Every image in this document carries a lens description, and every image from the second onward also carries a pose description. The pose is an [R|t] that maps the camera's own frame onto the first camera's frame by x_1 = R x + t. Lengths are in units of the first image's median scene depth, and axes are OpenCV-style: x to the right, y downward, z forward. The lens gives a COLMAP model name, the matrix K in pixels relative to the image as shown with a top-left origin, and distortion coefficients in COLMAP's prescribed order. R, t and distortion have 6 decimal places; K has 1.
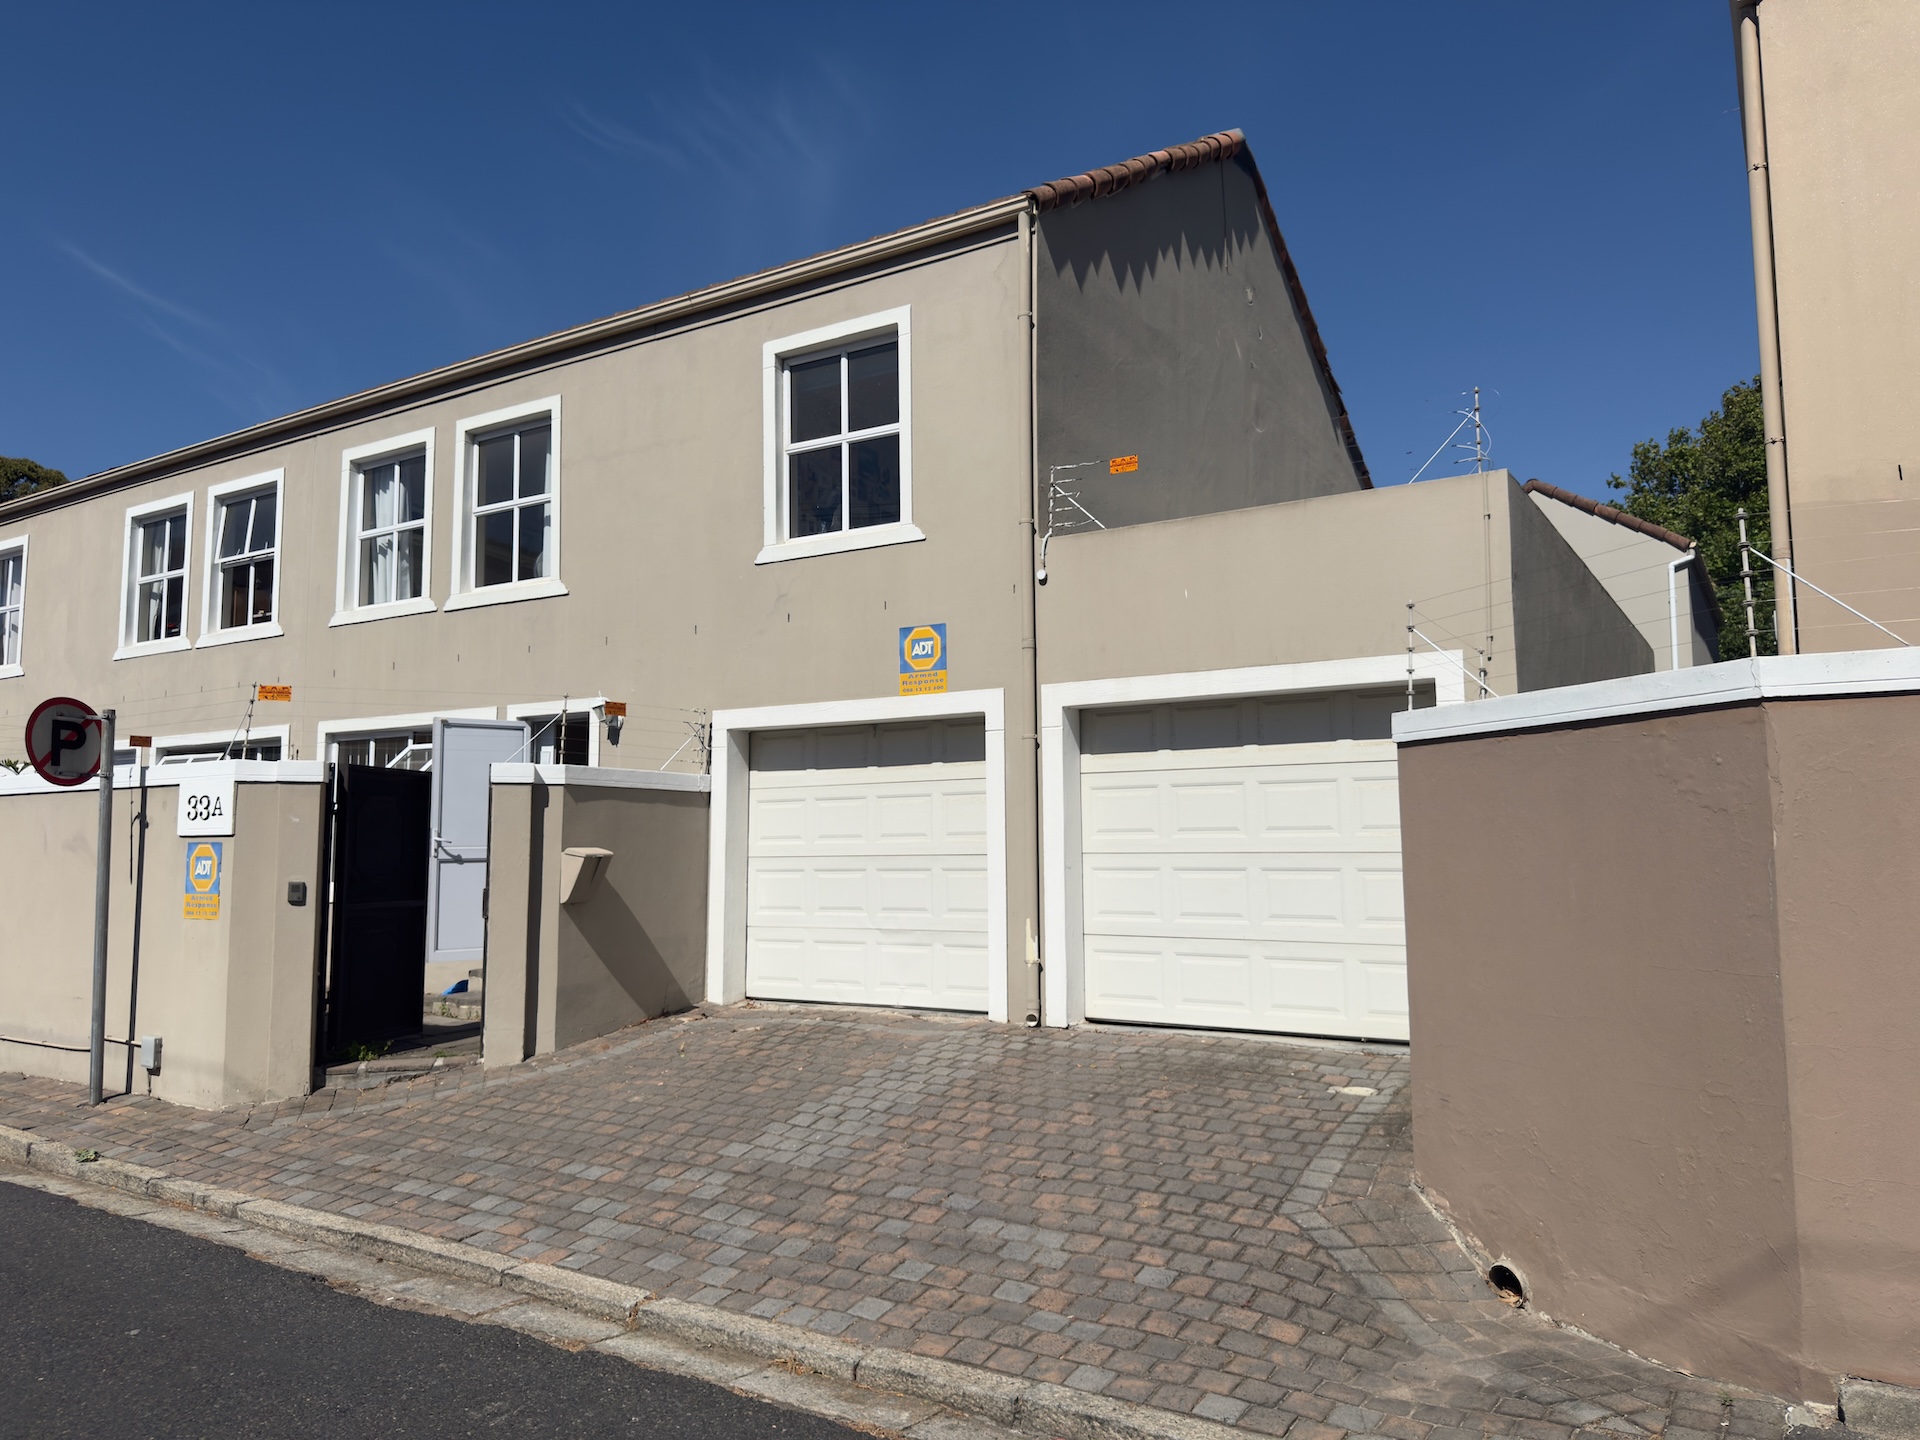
lens RADIAL K [[1376.7, 0, 958.2], [0, 1376.7, 711.3], [0, 0, 1]] dist [0.037417, -0.040522]
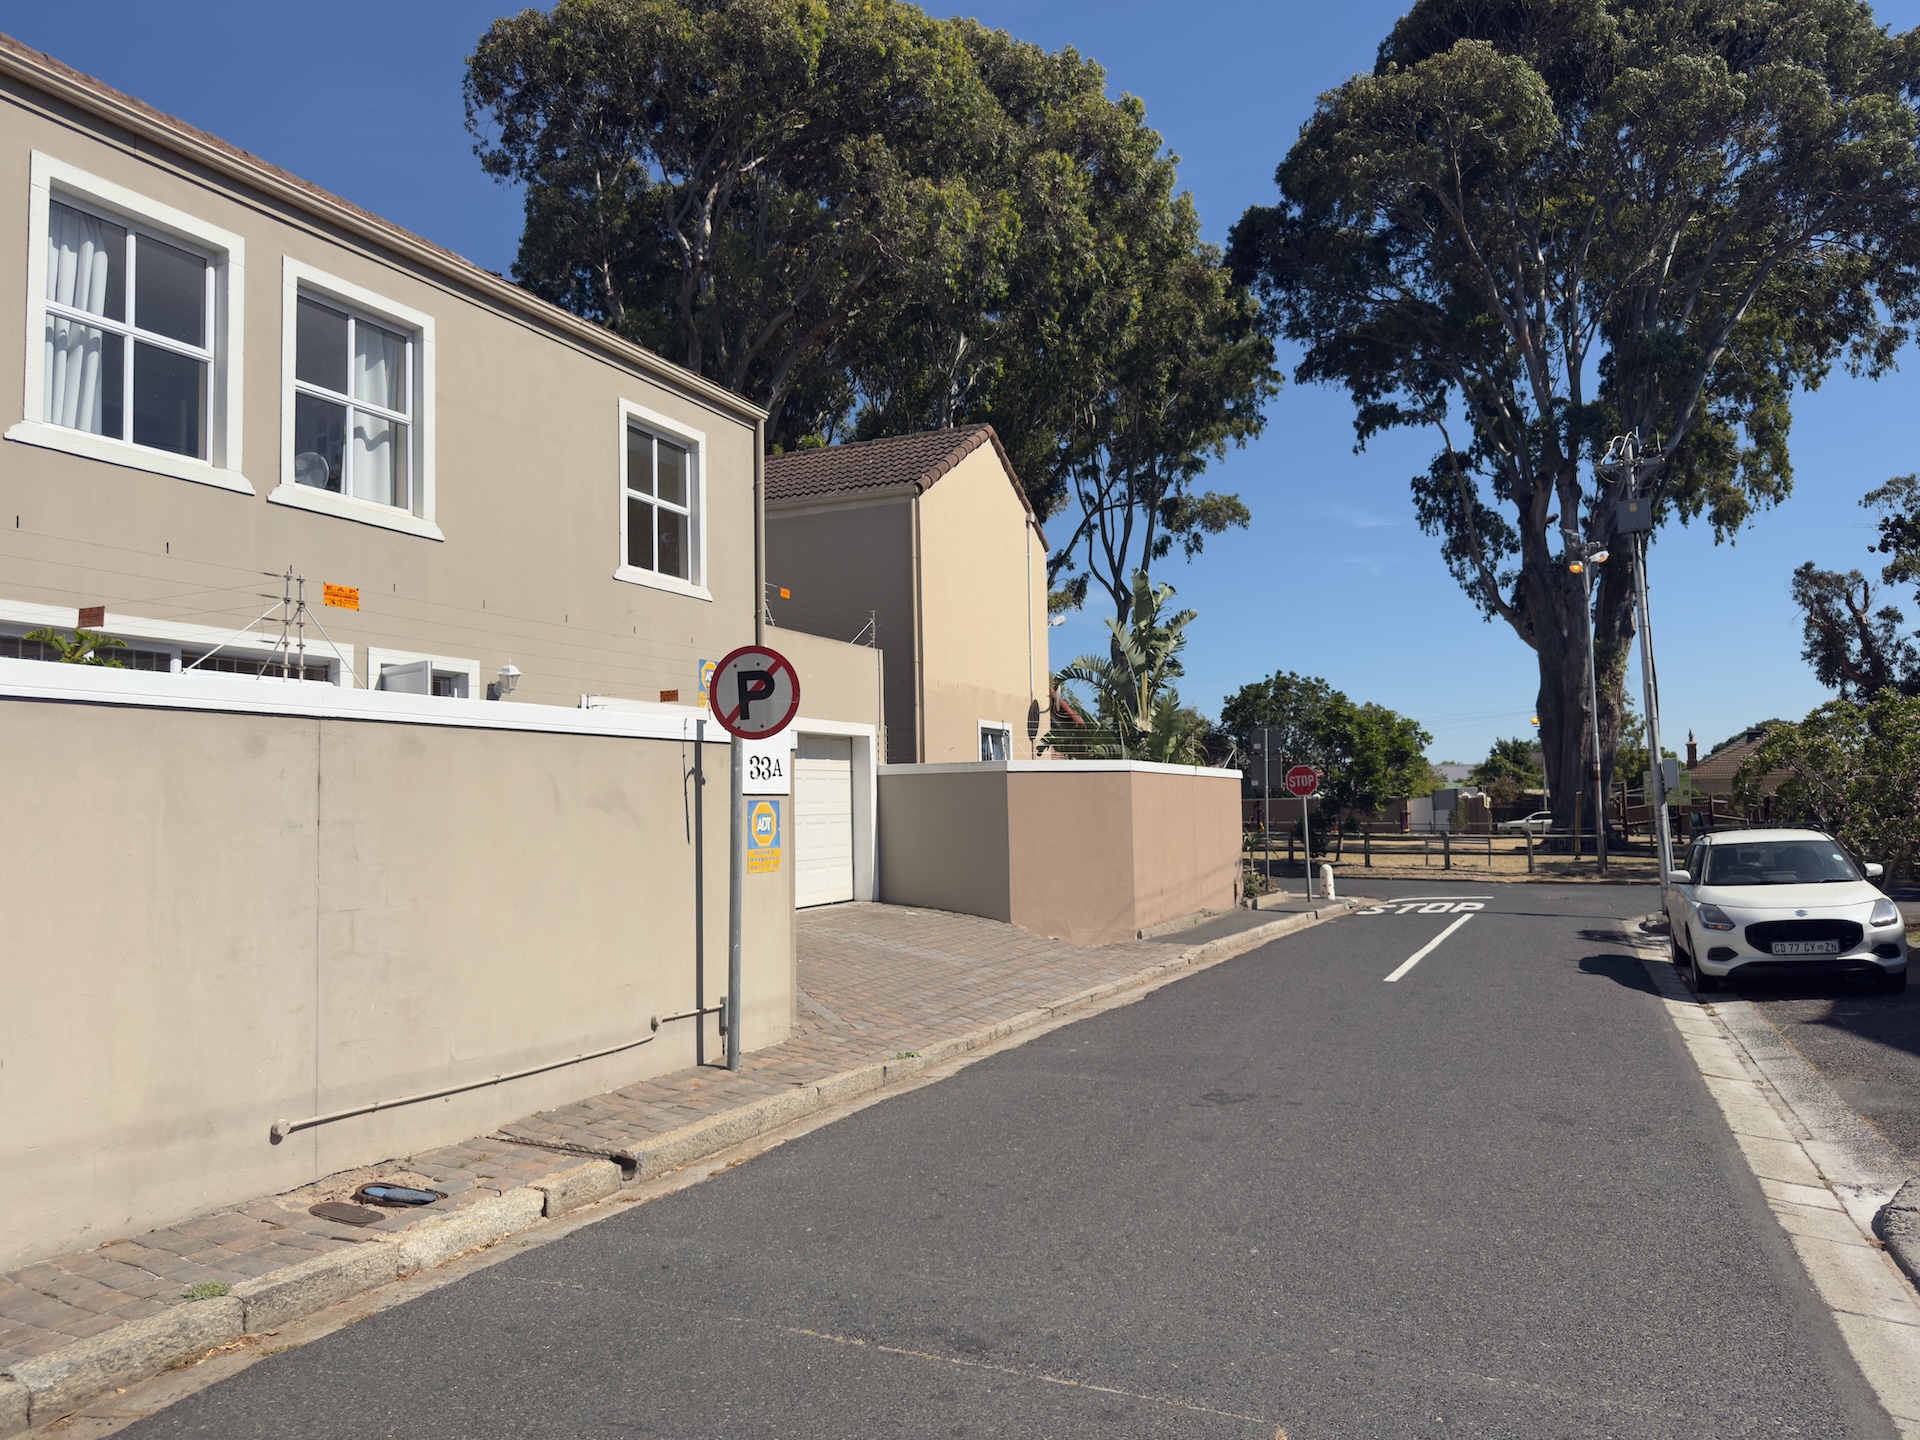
lens RADIAL K [[1376.7, 0, 960.2], [0, 1376.7, 724.9], [0, 0, 1]] dist [0.037417, -0.040522]
pose [[-0.148070, 0.067567, 0.986666, -1.440381], [-0.081709, 0.993417, -0.080292, 0.097768], [-0.985596, -0.092508, -0.141574, 0.898471]]
